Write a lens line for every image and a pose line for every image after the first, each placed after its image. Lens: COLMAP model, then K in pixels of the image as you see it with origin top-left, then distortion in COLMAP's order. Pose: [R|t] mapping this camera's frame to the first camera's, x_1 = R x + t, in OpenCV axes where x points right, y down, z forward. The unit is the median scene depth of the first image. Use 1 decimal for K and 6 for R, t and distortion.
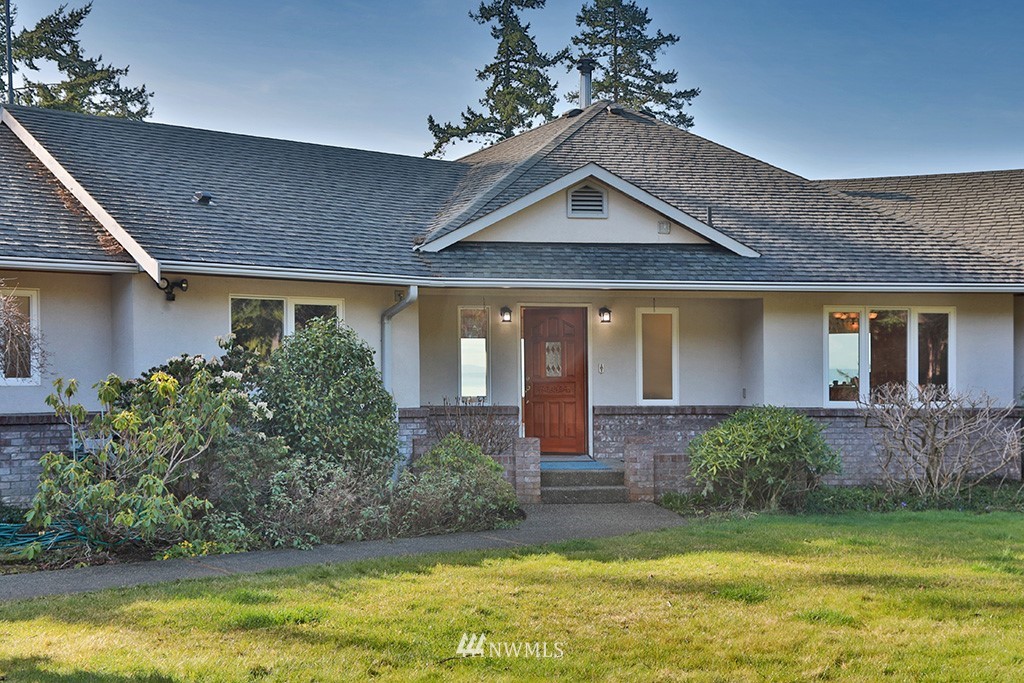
lens RADIAL K [[1333.5, 0, 519.1], [0, 1333.5, 338.4], [0, 0, 1]] dist [0.112473, 0.000000]
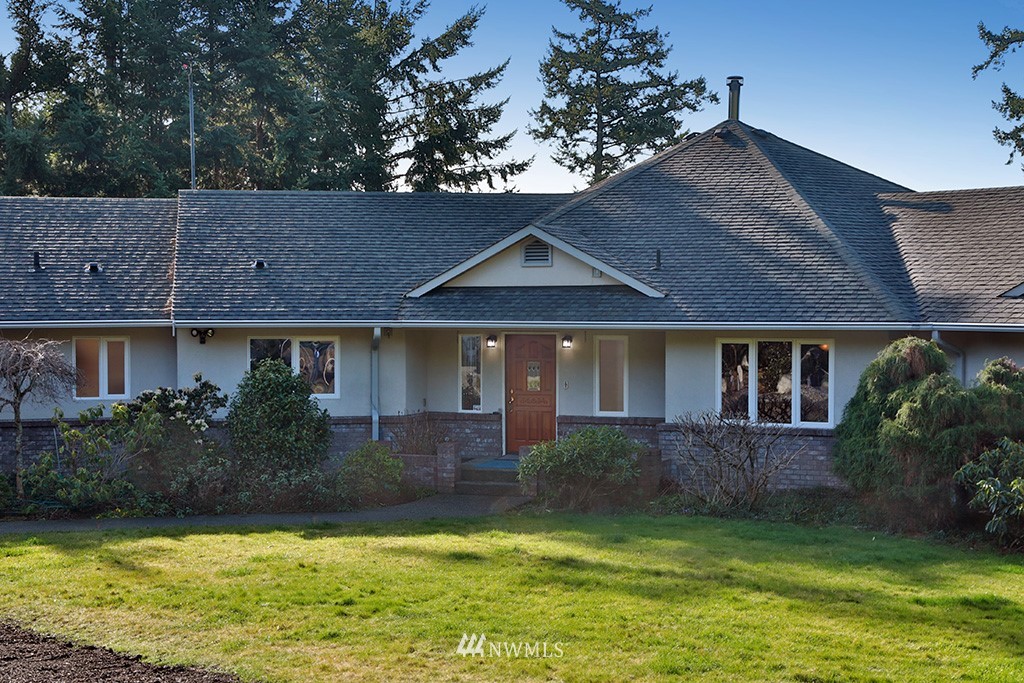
lens RADIAL K [[1681.5, 0, 510.2], [0, 1681.5, 336.9], [0, 0, 1]] dist [0.231469, 0.000000]
pose [[0.866129, 0.008845, -0.499742, 0.787827], [0.019241, 0.998512, 0.051022, -0.101336], [0.499450, -0.053807, 0.864670, -0.359816]]
